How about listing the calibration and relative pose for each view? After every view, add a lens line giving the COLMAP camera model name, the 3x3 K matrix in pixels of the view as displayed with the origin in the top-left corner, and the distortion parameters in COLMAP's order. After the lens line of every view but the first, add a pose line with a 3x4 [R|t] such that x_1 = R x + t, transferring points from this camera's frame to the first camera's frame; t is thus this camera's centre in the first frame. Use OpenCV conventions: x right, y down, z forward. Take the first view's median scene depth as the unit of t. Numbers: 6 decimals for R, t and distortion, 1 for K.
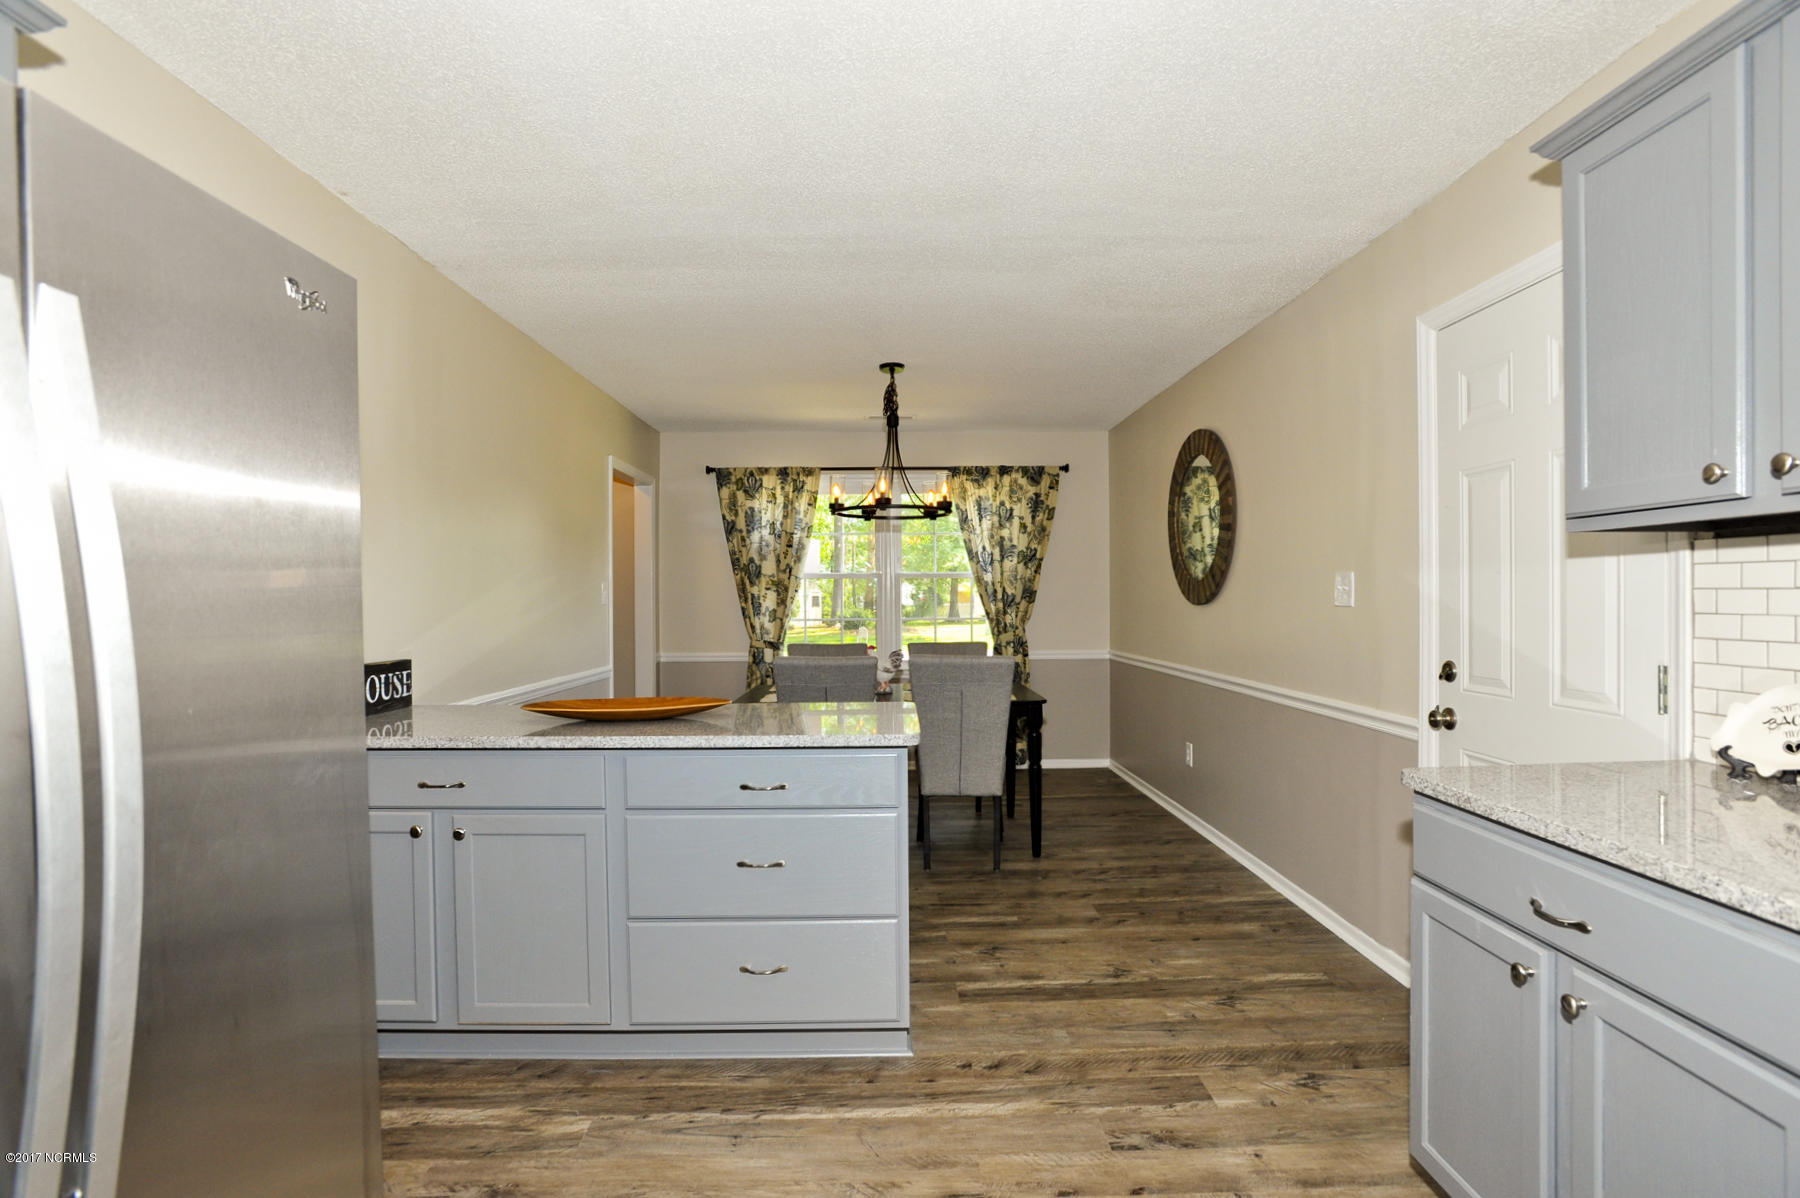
lens RADIAL K [[887.1, 0, 903.3], [0, 887.1, 601.7], [0, 0, 1]] dist [-0.048870, 0.021275]
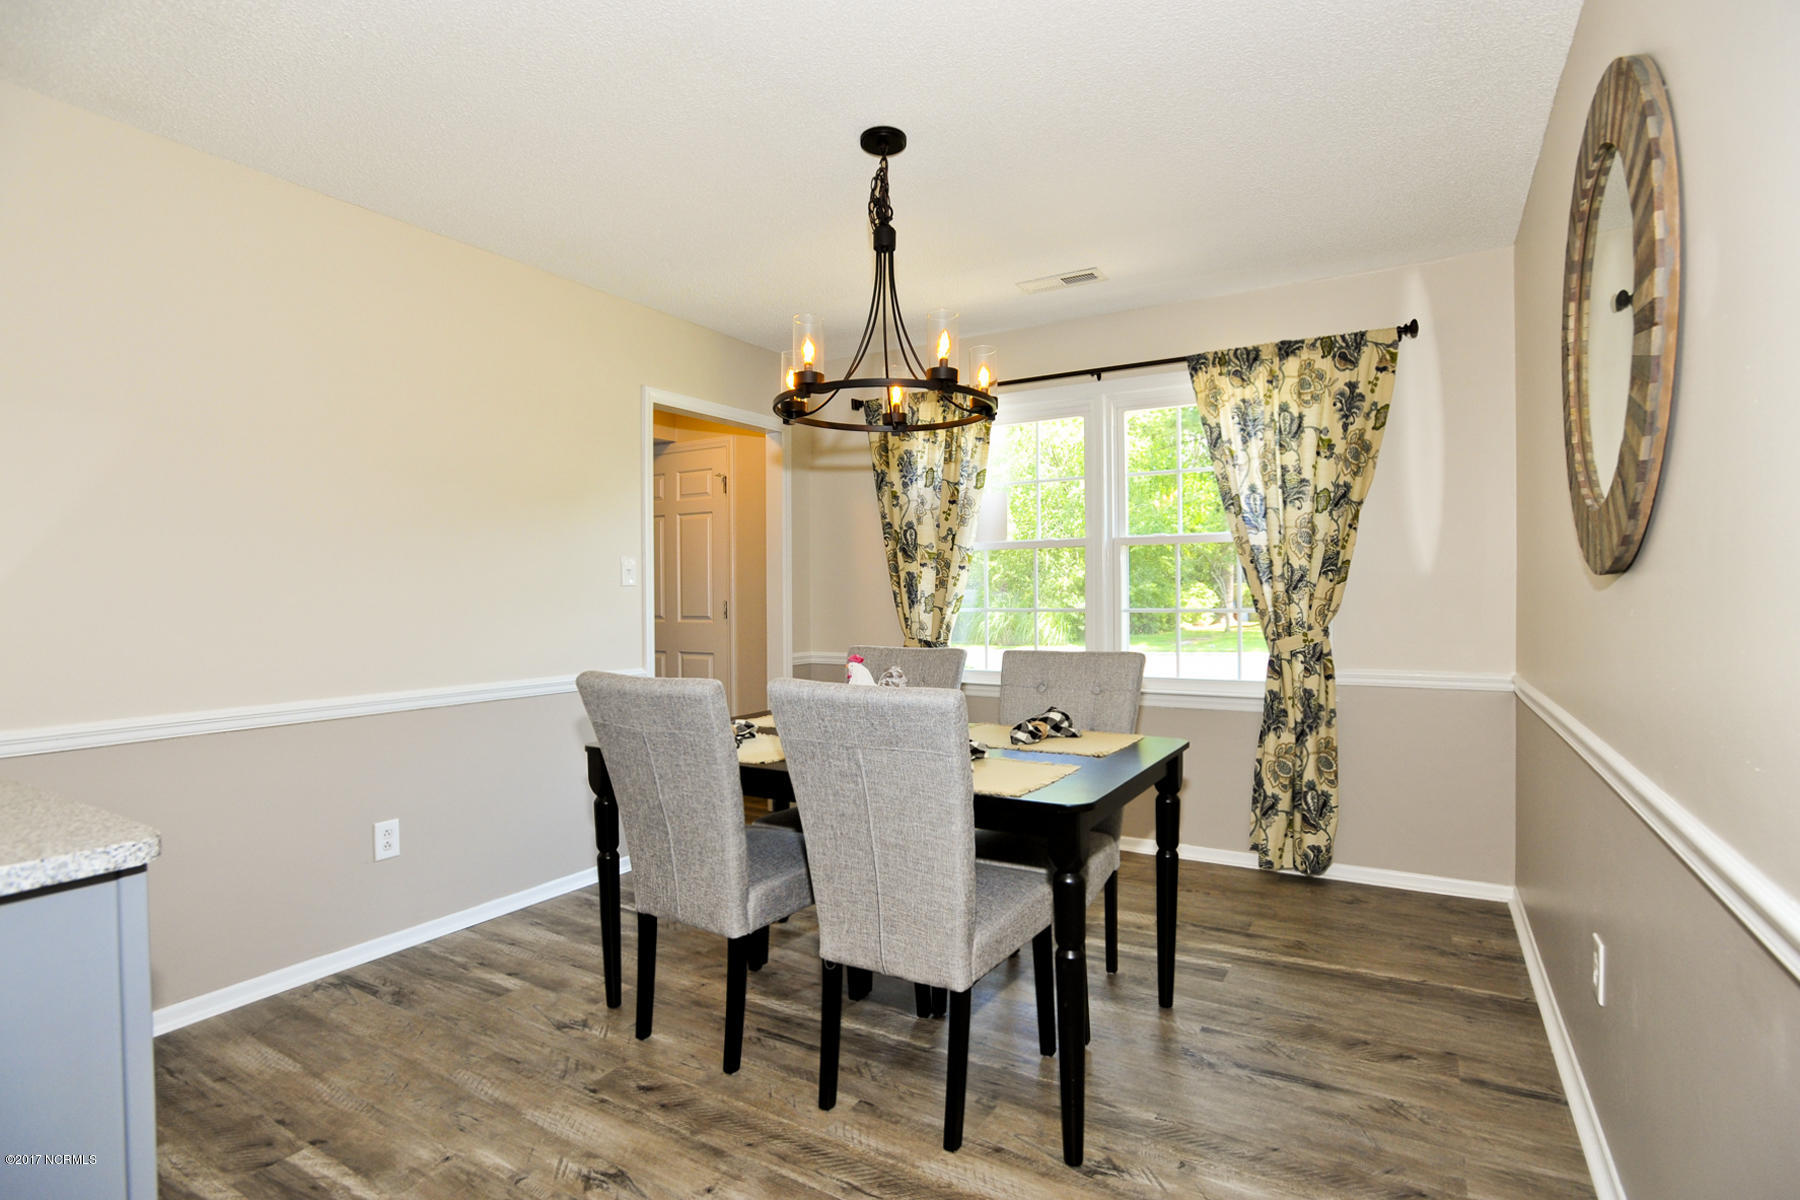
lens RADIAL K [[887.1, 0, 898.0], [0, 887.1, 593.4], [0, 0, 1]] dist [-0.048870, 0.021275]
pose [[0.849957, -0.000128, -0.526852, 0.197810], [0.000695, 0.999999, 0.000878, 0.007309], [0.526851, -0.001113, 0.849957, 0.392443]]
